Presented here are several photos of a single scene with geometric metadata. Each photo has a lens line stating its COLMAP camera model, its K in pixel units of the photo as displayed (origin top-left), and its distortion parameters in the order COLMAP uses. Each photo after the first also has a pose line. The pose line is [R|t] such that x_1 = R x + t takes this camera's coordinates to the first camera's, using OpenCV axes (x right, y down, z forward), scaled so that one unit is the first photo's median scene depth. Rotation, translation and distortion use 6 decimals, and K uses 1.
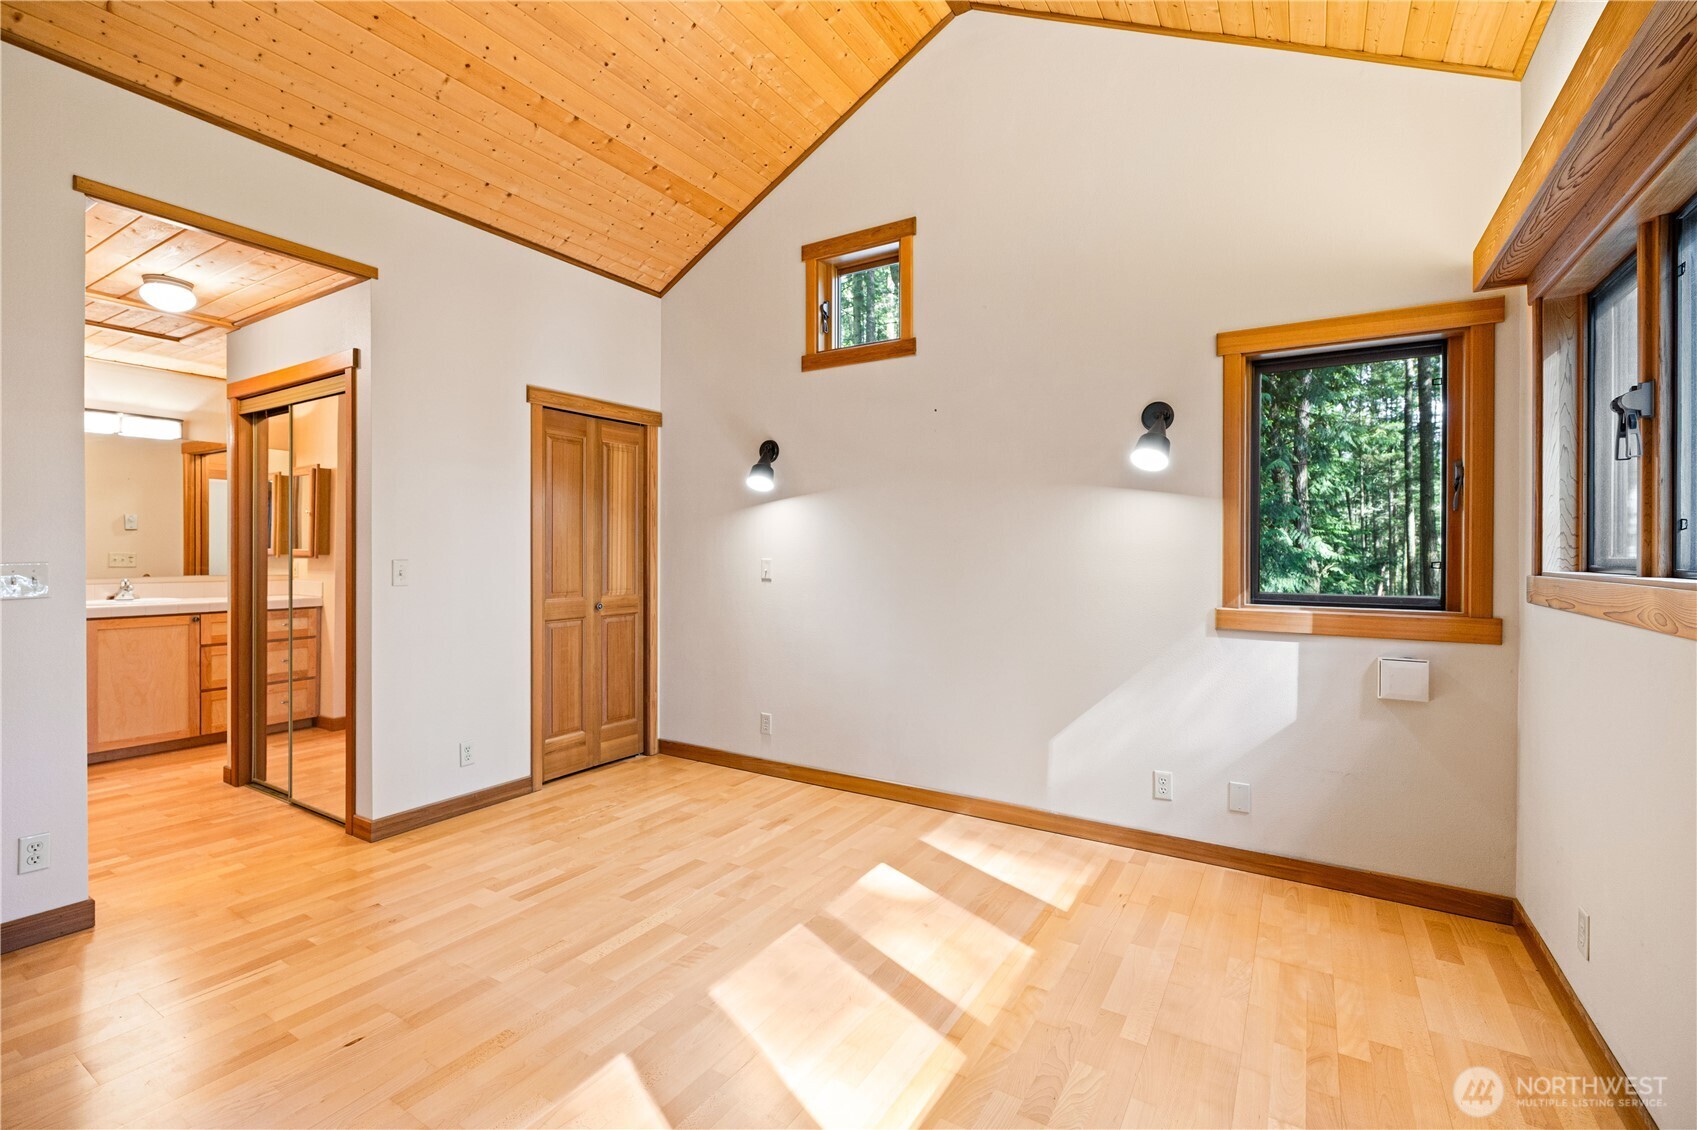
lens RADIAL K [[749.6, 0, 846.2], [0, 749.6, 562.0], [0, 0, 1]] dist [0.001992, -0.000370]
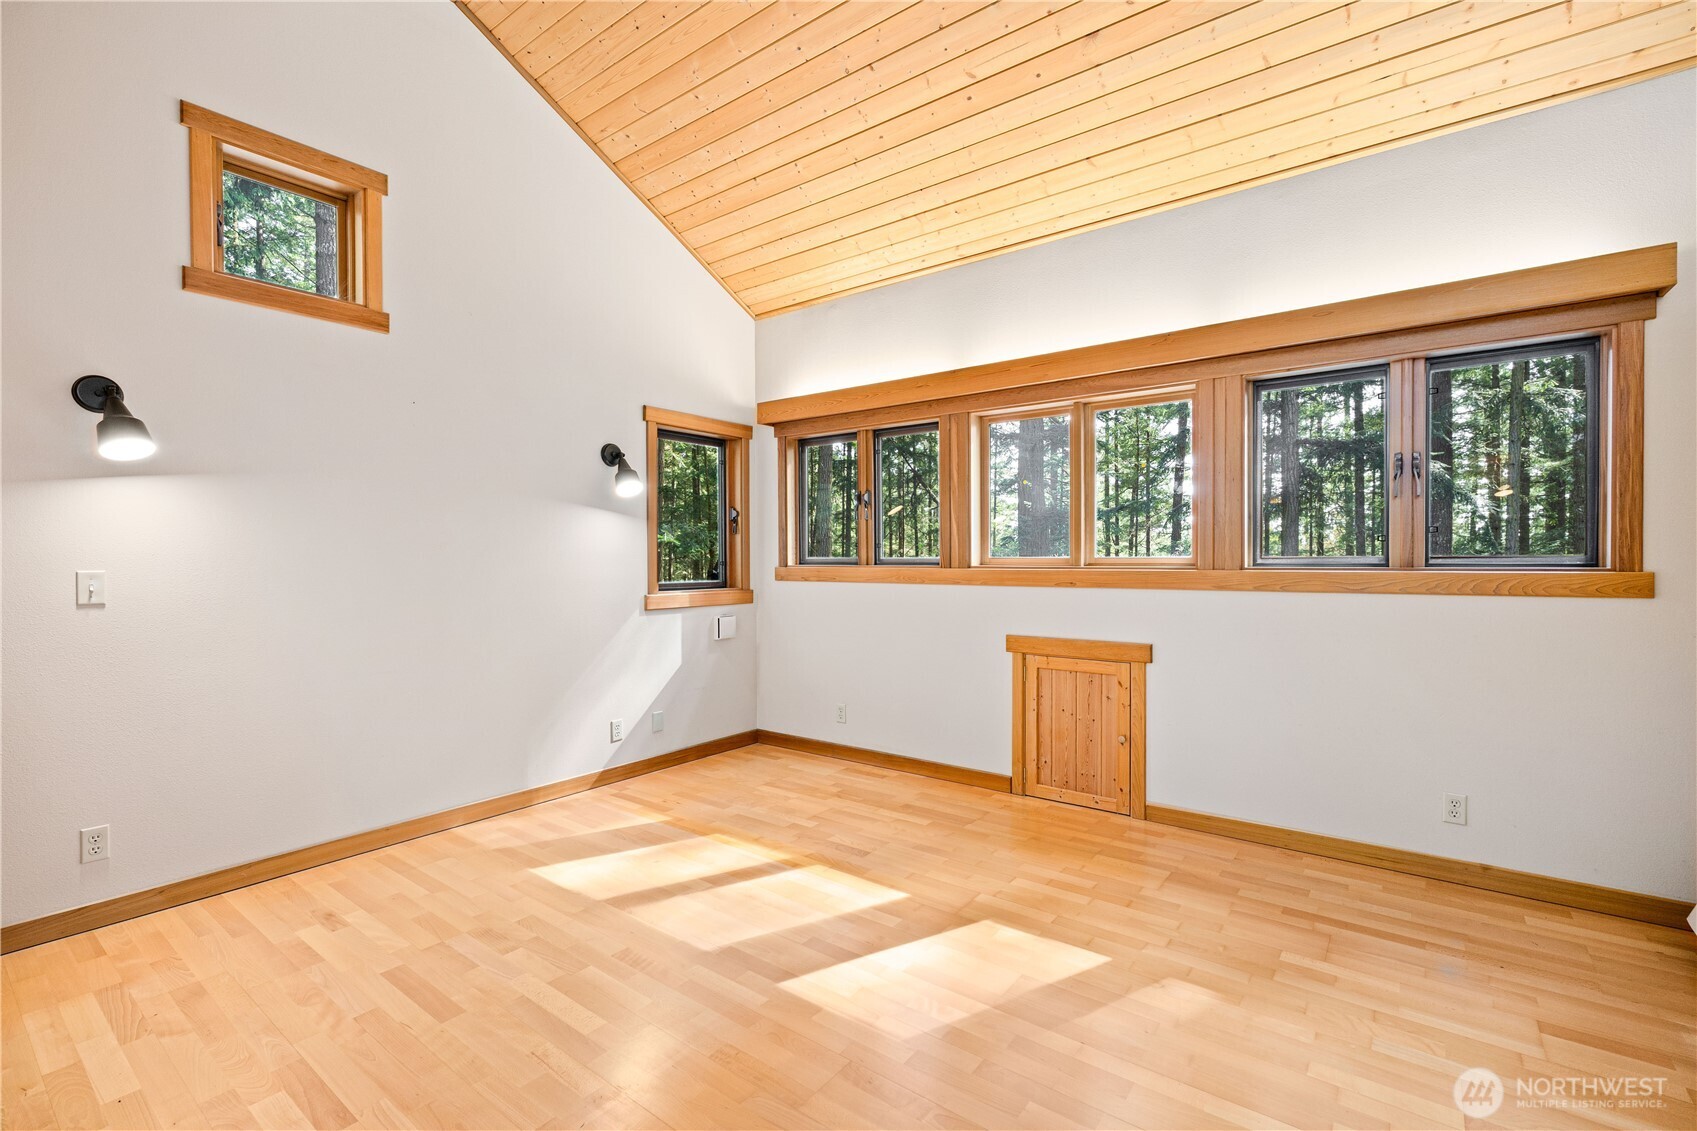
lens RADIAL K [[749.6, 0, 846.2], [0, 749.6, 562.5], [0, 0, 1]] dist [0.001992, -0.000370]
pose [[0.097368, -0.010422, 0.995194, -0.927048], [0.015021, 0.999847, 0.009001, -0.009852], [-0.995135, 0.014073, 0.097509, 0.483408]]
